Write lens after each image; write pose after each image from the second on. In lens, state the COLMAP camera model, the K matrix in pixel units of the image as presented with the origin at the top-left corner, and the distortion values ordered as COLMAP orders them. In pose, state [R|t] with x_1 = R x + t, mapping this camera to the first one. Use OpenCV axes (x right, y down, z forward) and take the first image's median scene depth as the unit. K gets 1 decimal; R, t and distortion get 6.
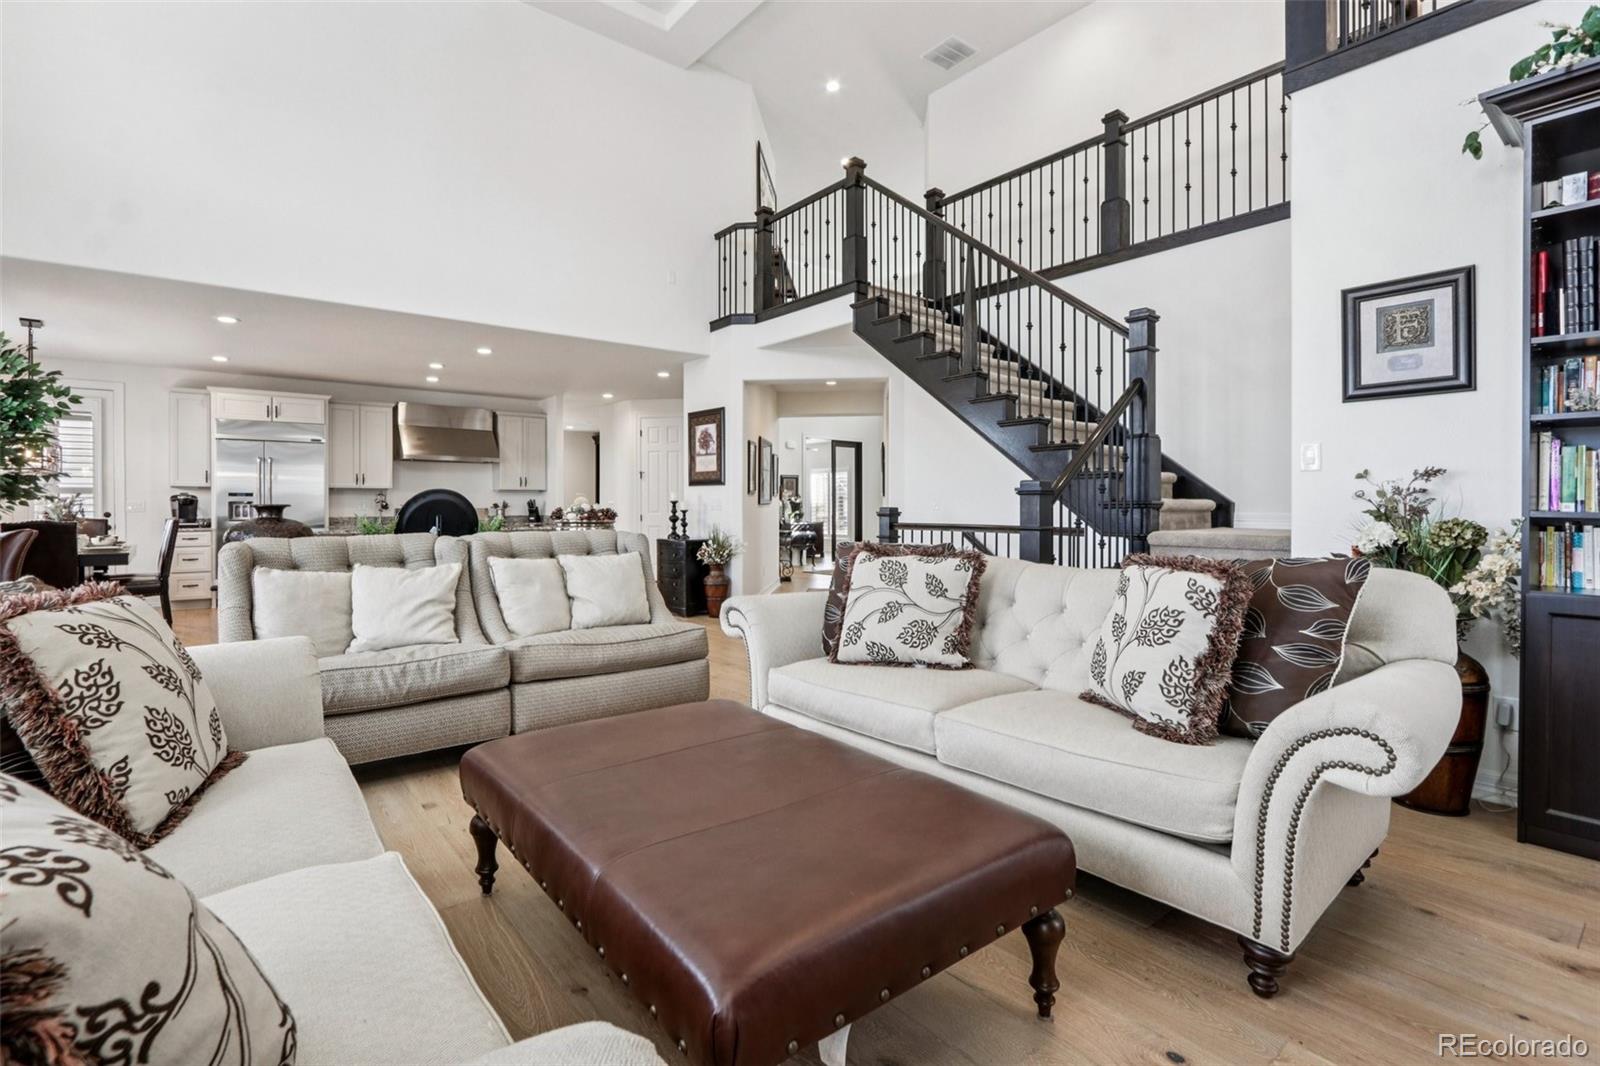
lens RADIAL K [[744.3, 0, 767.7], [0, 744.3, 510.8], [0, 0, 1]] dist [-0.010045, 0.000823]
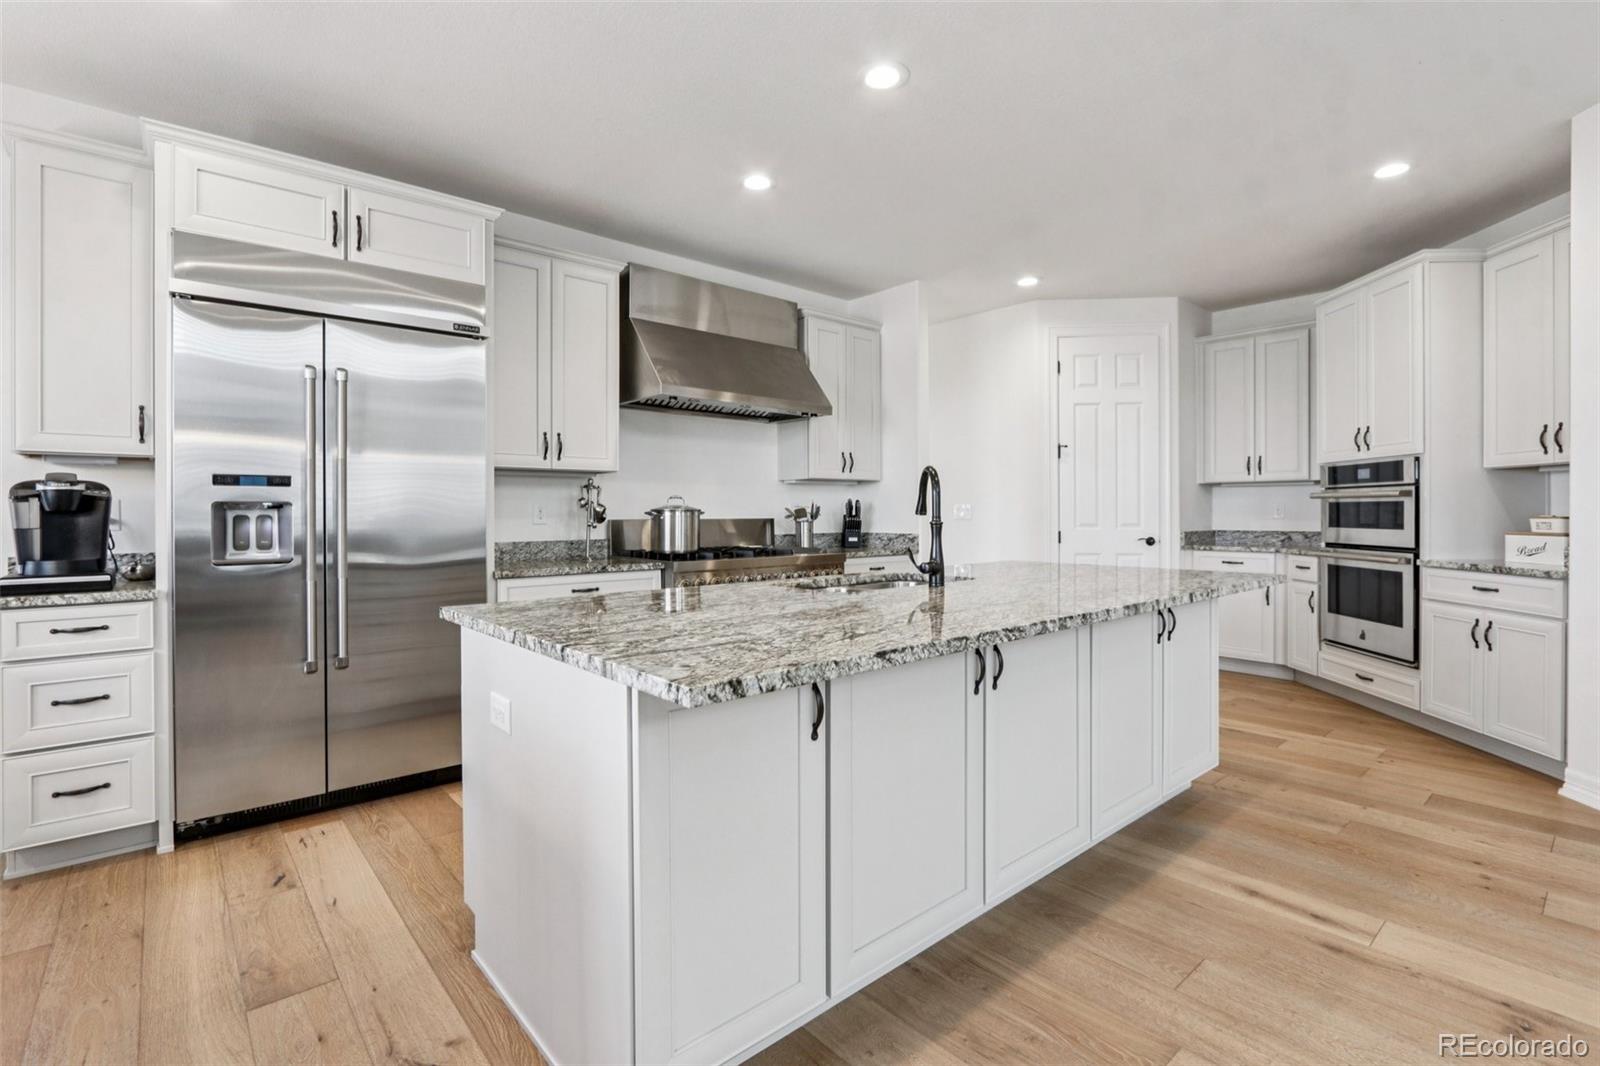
lens RADIAL K [[744.3, 0, 783.9], [0, 744.3, 515.8], [0, 0, 1]] dist [-0.010045, 0.000823]
pose [[0.999331, -0.000892, 0.036557, -0.494151], [0.000841, 0.999999, 0.001396, -0.007053], [-0.036558, -0.001364, 0.999331, 0.673171]]
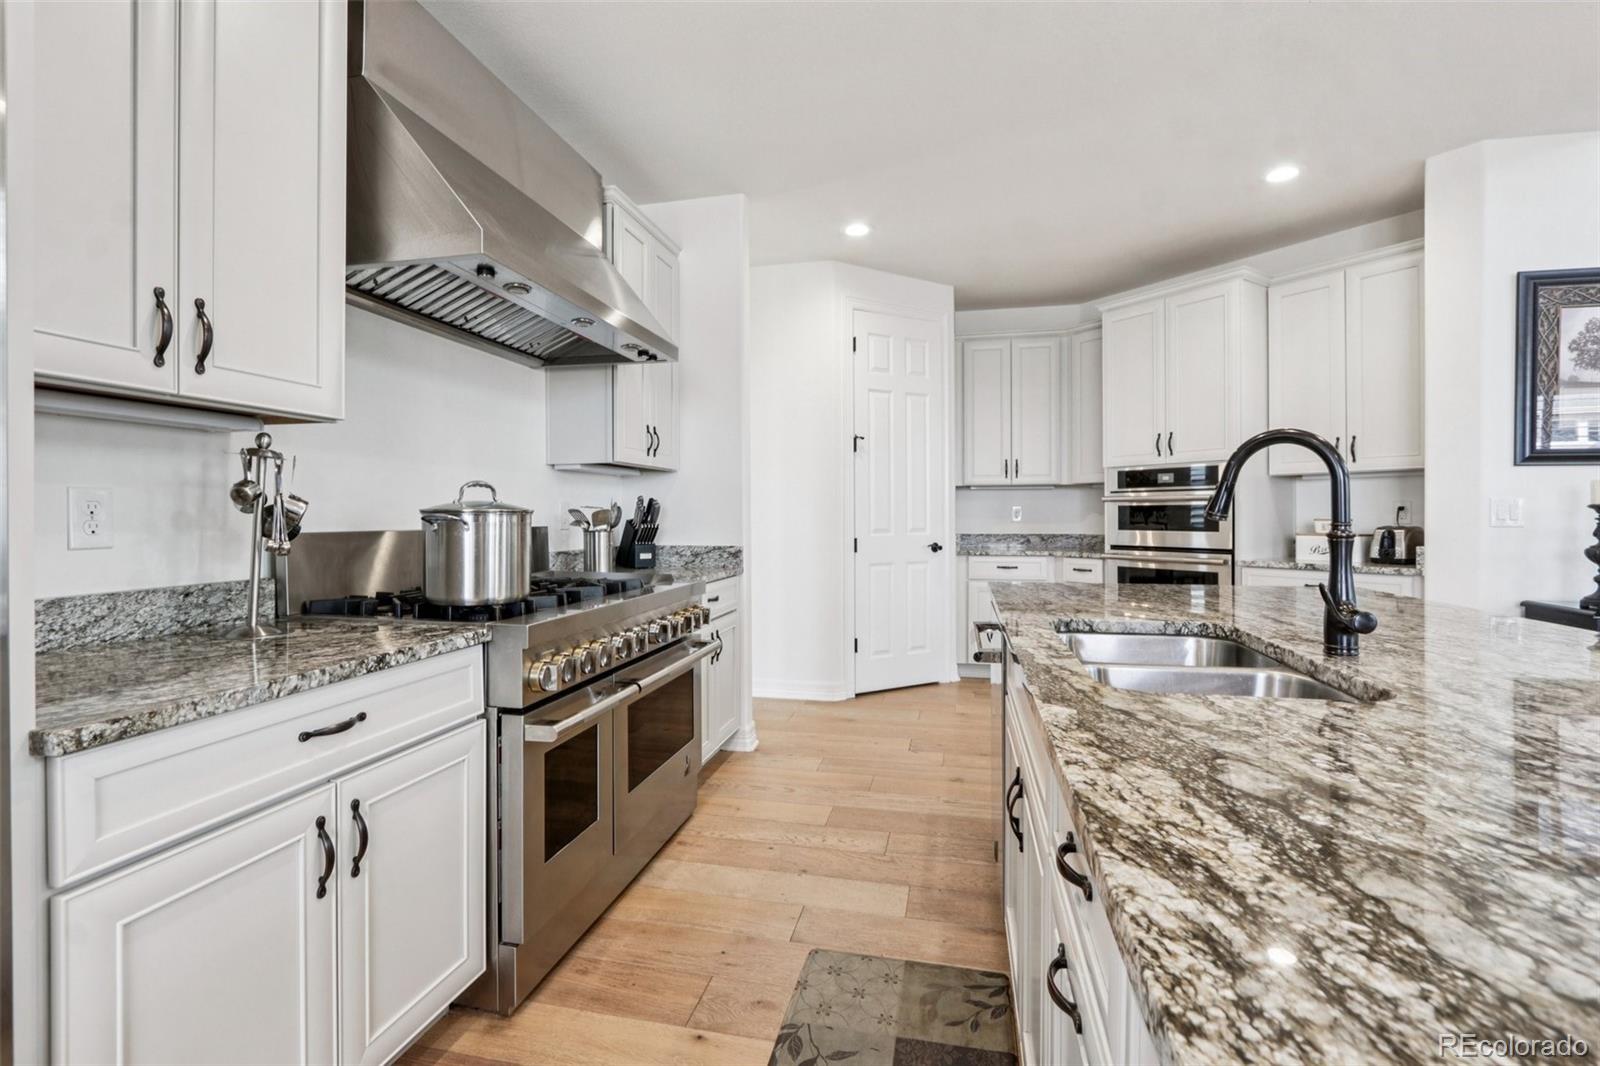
lens RADIAL K [[744.3, 0, 791.6], [0, 744.3, 518.3], [0, 0, 1]] dist [-0.010045, 0.000823]
pose [[0.781147, -0.003373, 0.624339, -0.612968], [0.003470, 0.999993, 0.001060, -0.007890], [-0.624338, 0.001338, 0.781153, 0.917159]]
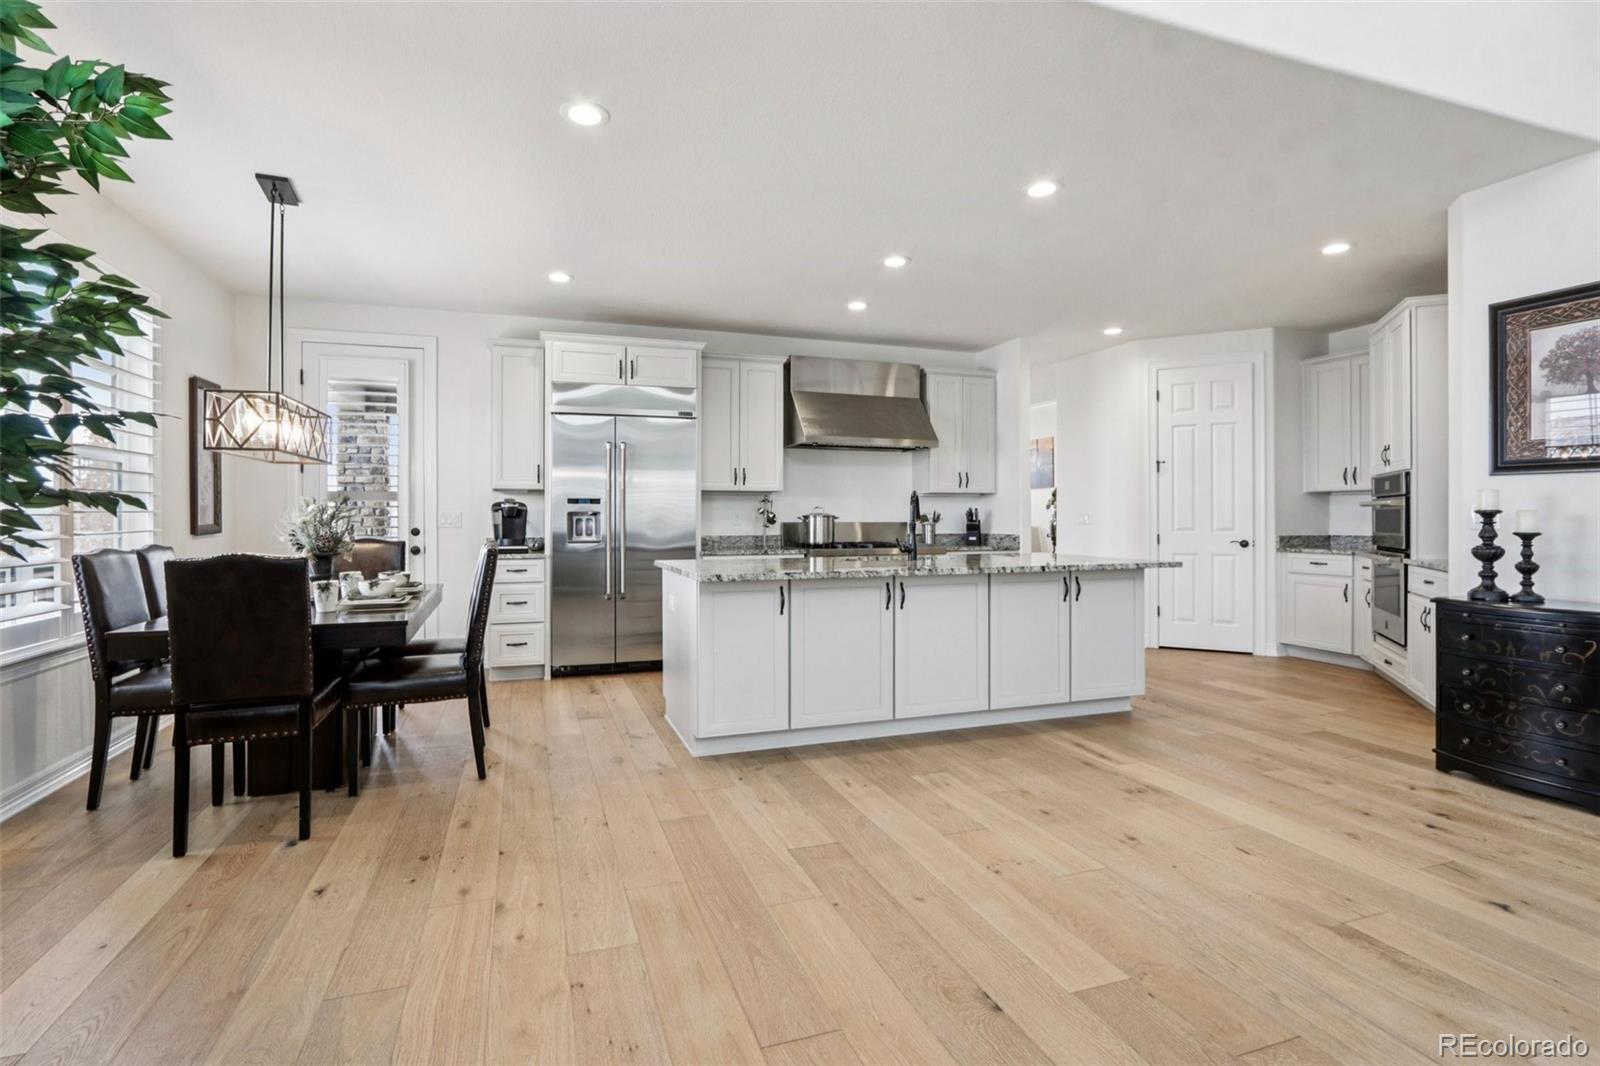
lens RADIAL K [[744.3, 0, 771.3], [0, 744.3, 515.4], [0, 0, 1]] dist [-0.010045, 0.000823]
pose [[0.940671, 0.000772, -0.339319, -0.342582], [-0.002592, 0.999985, -0.004912, -0.006879], [0.339310, 0.005500, 0.940658, 0.453035]]
